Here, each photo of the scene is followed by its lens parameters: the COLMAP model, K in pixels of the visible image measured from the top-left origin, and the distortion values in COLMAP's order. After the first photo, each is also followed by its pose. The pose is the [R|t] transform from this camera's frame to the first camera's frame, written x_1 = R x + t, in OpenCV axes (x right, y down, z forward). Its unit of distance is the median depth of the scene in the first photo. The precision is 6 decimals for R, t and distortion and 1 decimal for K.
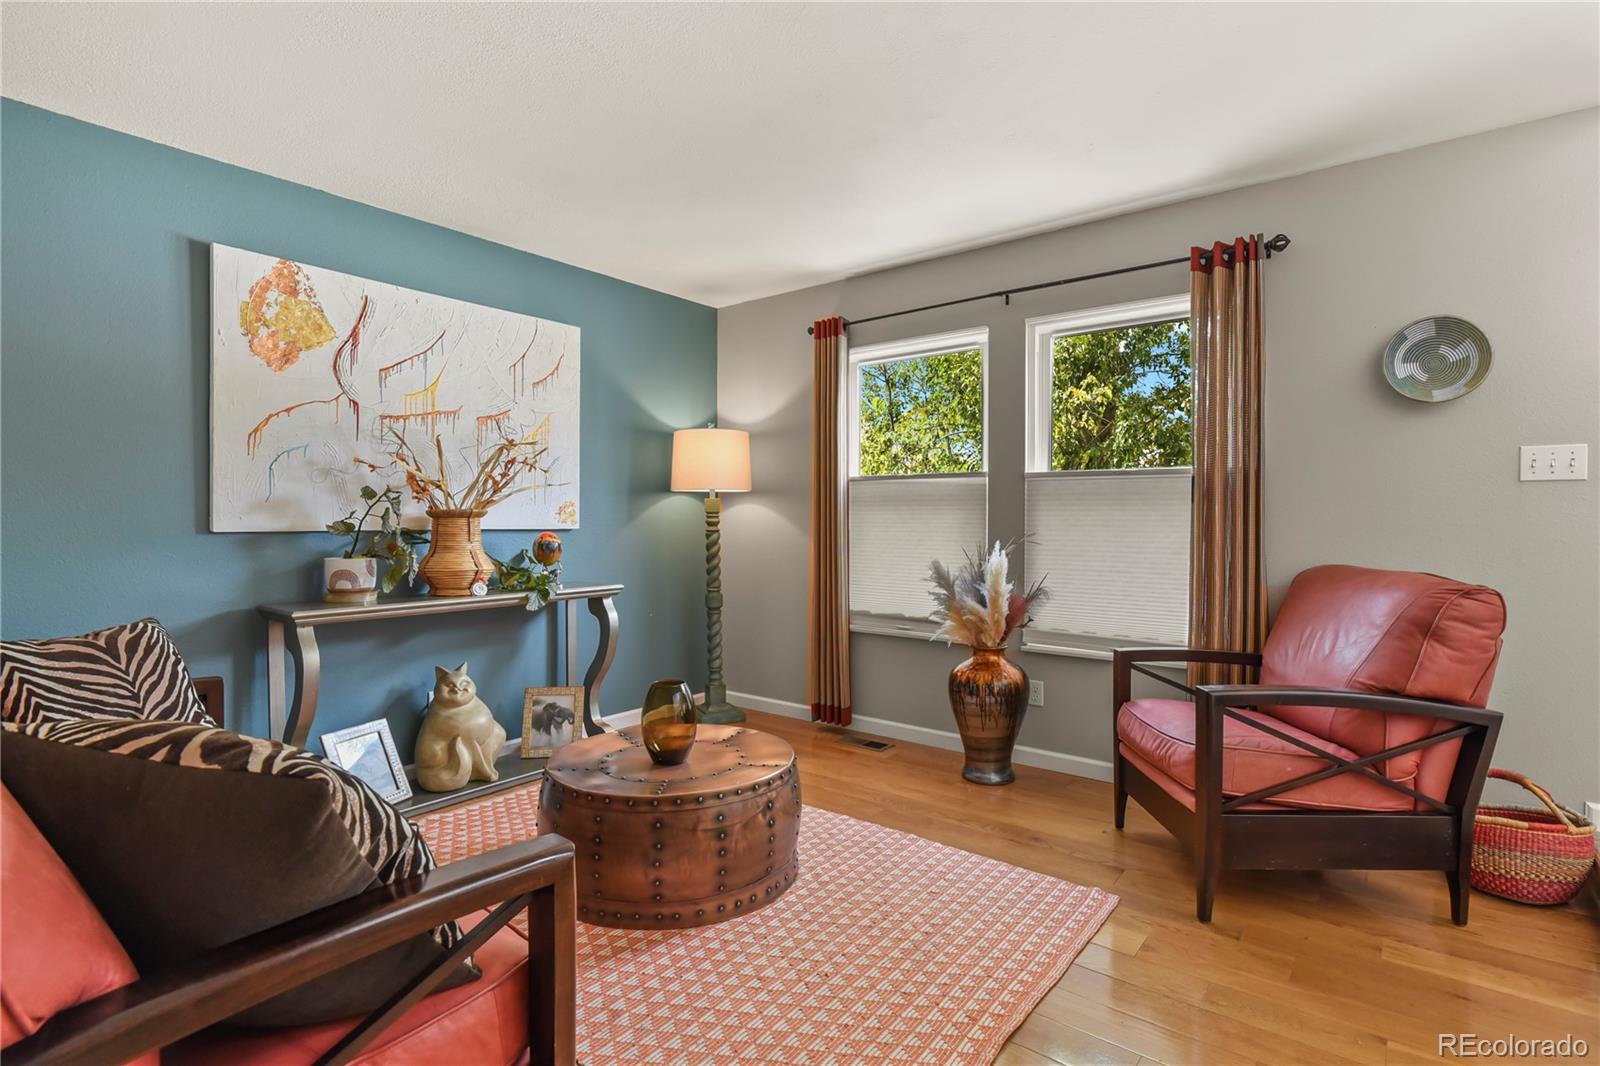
lens RADIAL K [[775.0, 0, 825.0], [0, 775.0, 519.6], [0, 0, 1]] dist [-0.002140, -0.006161]
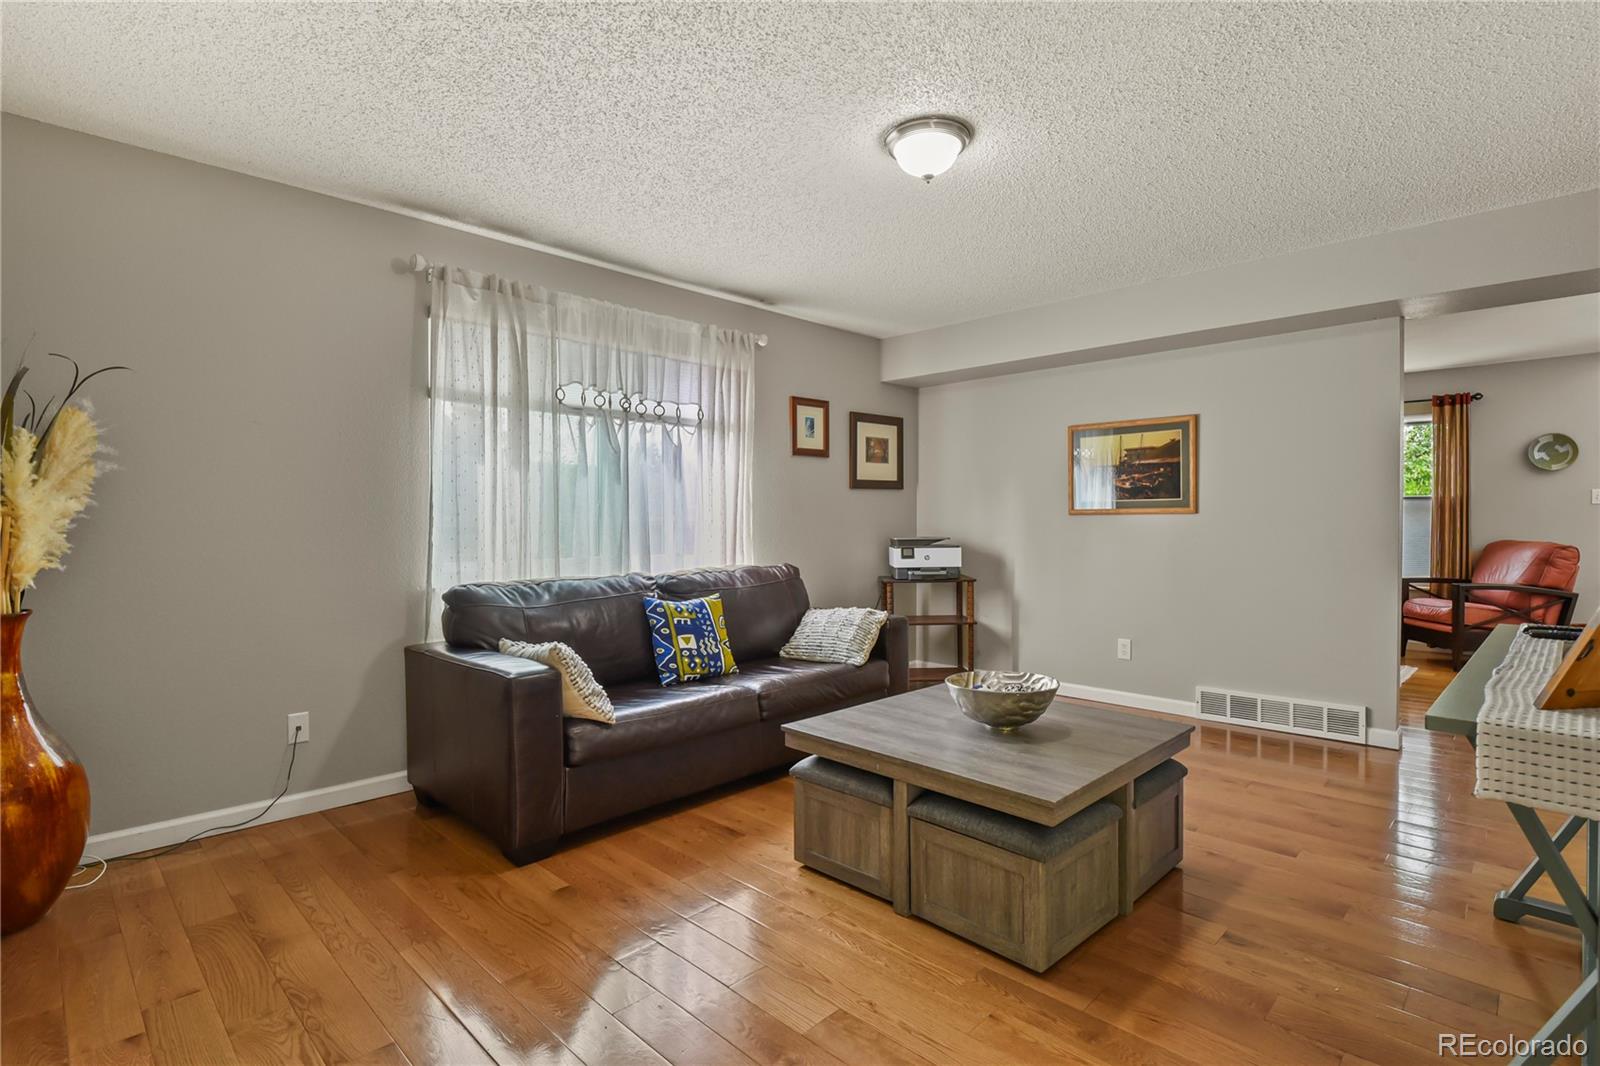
lens RADIAL K [[775.0, 0, 816.4], [0, 775.0, 516.5], [0, 0, 1]] dist [-0.002140, -0.006161]
pose [[0.994002, 0.002355, -0.109336, -1.167102], [-0.002483, 0.999996, -0.001036, -0.003202], [0.109333, 0.001301, 0.994004, -1.554378]]
